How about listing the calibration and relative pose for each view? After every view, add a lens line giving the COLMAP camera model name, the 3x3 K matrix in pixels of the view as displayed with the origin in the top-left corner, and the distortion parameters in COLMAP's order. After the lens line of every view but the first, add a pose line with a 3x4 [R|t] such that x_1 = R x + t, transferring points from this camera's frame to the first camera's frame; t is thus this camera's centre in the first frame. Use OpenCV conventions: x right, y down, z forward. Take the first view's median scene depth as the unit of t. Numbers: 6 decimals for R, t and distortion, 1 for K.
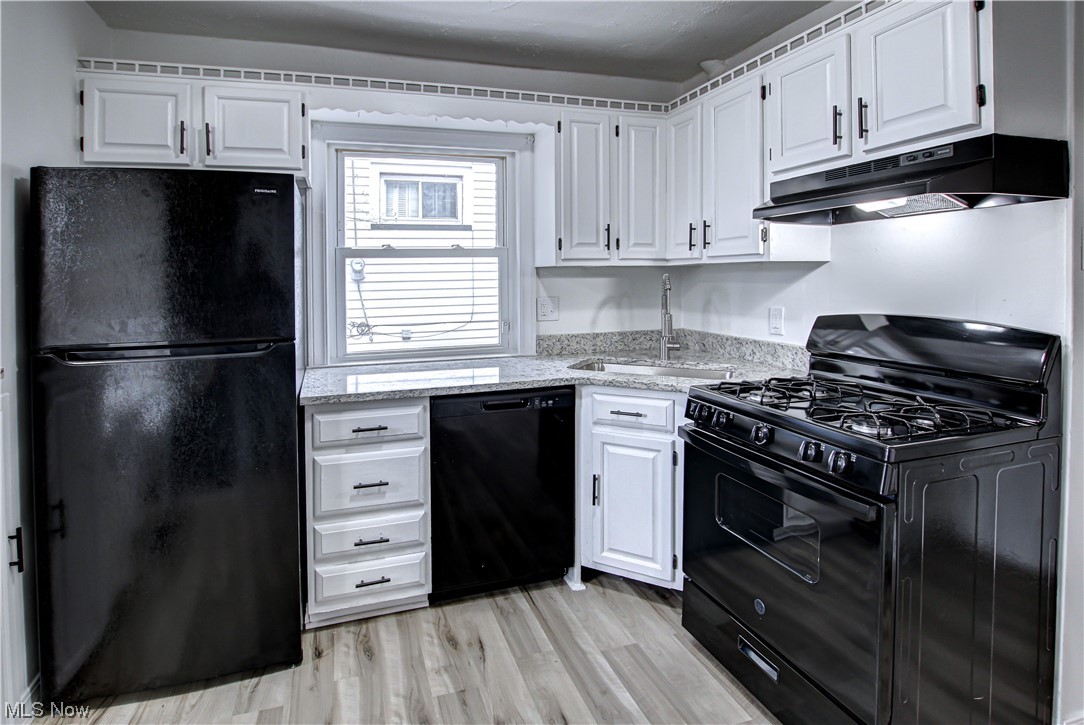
lens RADIAL K [[545.0, 0, 503.0], [0, 545.0, 283.3], [0, 0, 1]] dist [-0.041627, 0.012127]
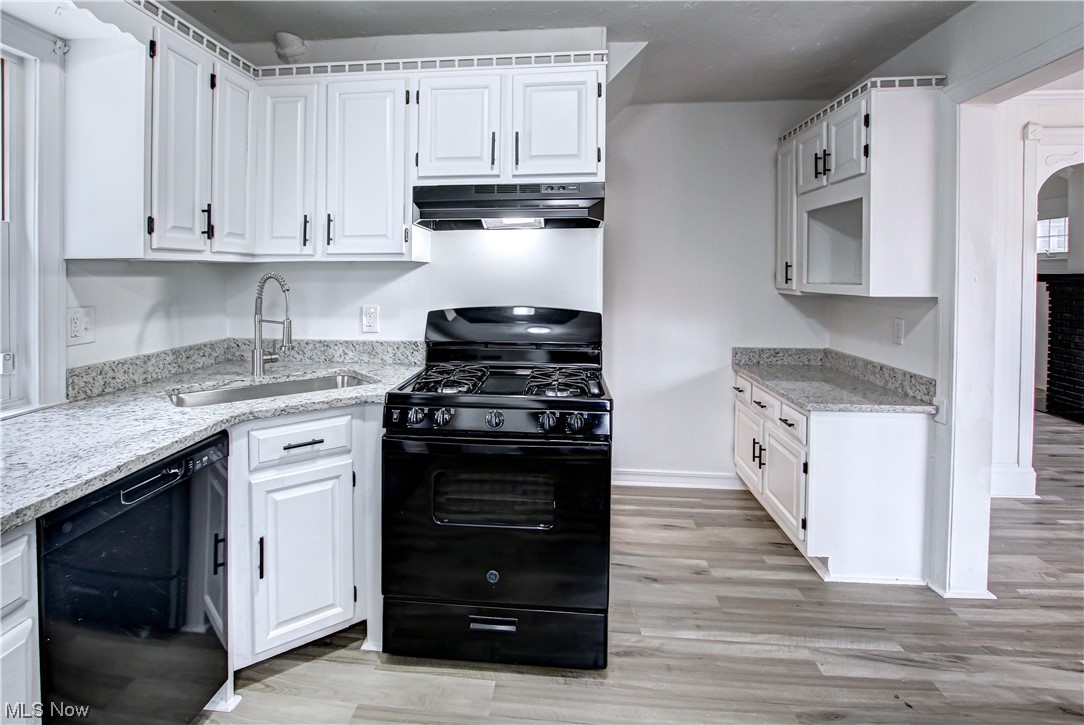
lens RADIAL K [[550.8, 0, 511.9], [0, 550.8, 288.8], [0, 0, 1]] dist [-0.026473, 0.001453]
pose [[0.392823, -0.015652, 0.919481, -0.389211], [0.007831, 0.999876, 0.013675, -0.000232], [-0.919581, 0.001828, 0.392896, 0.385090]]
